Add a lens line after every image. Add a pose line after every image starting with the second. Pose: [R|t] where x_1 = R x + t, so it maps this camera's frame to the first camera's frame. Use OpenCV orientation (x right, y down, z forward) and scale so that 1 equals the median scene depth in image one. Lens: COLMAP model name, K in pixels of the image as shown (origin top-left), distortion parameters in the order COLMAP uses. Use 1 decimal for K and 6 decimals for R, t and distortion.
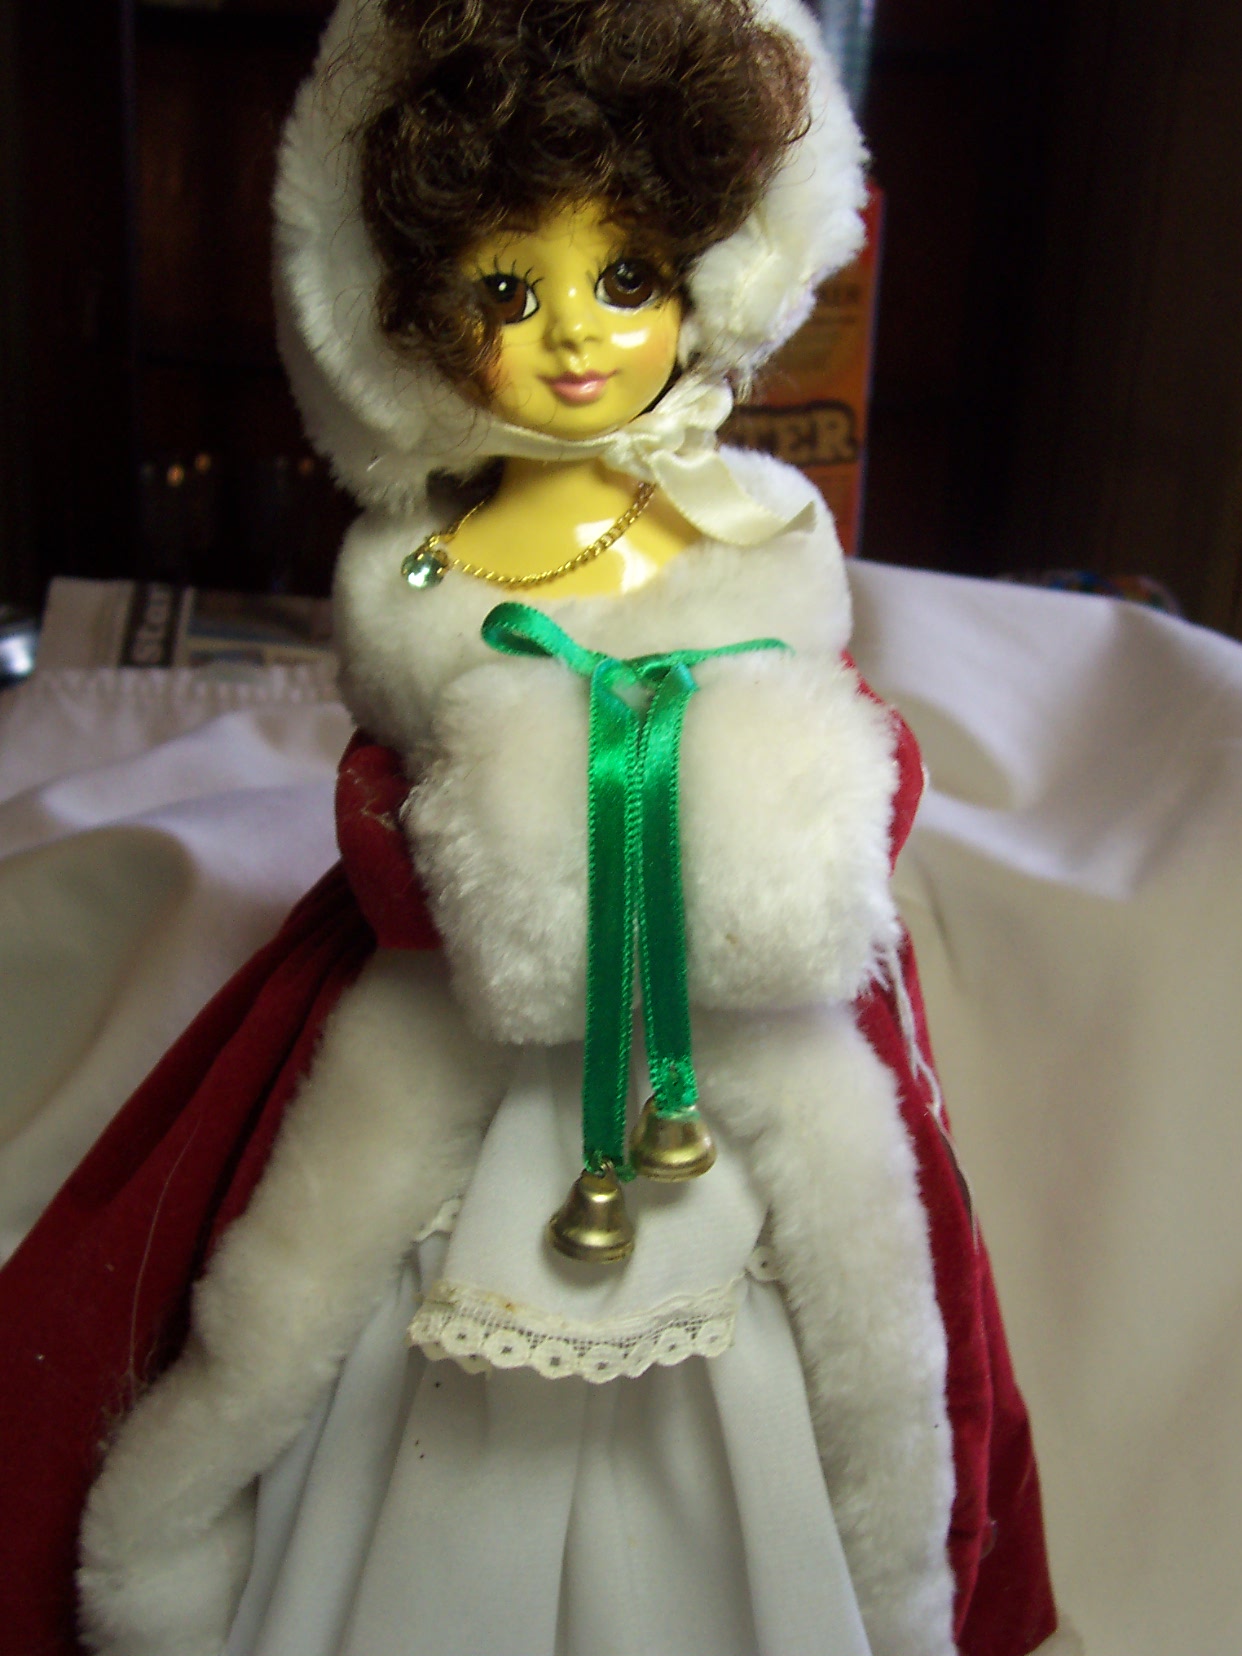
lens RADIAL K [[2246.1, 0, 621.0], [0, 2246.1, 828.0], [0, 0, 1]] dist [-0.116736, 0.009974]
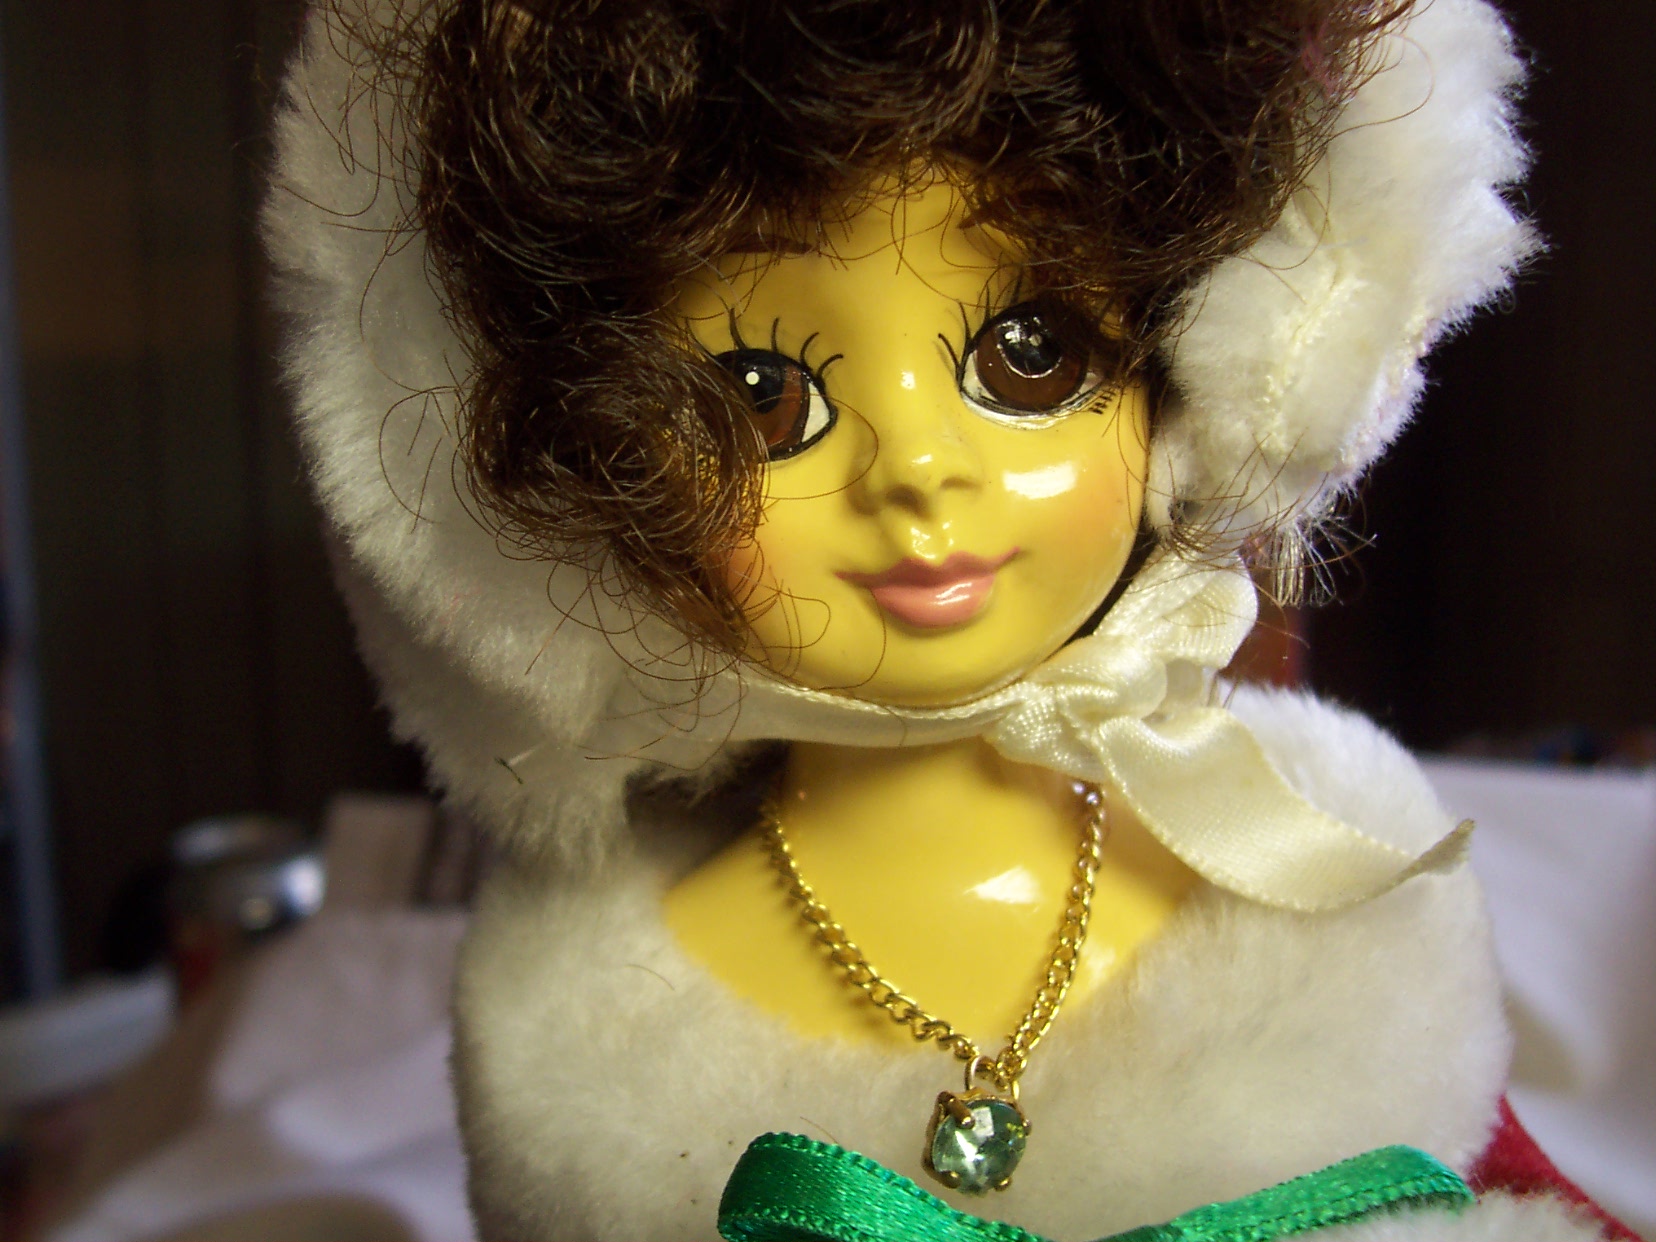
lens RADIAL K [[2246.1, 0, 828.0], [0, 2246.1, 621.0], [0, 0, 1]] dist [-0.116736, 0.009974]
pose [[0.996484, -0.047963, -0.068699, -0.008952], [0.036088, 0.985682, -0.164707, -0.114316], [0.075616, 0.161648, 0.983947, 0.539318]]
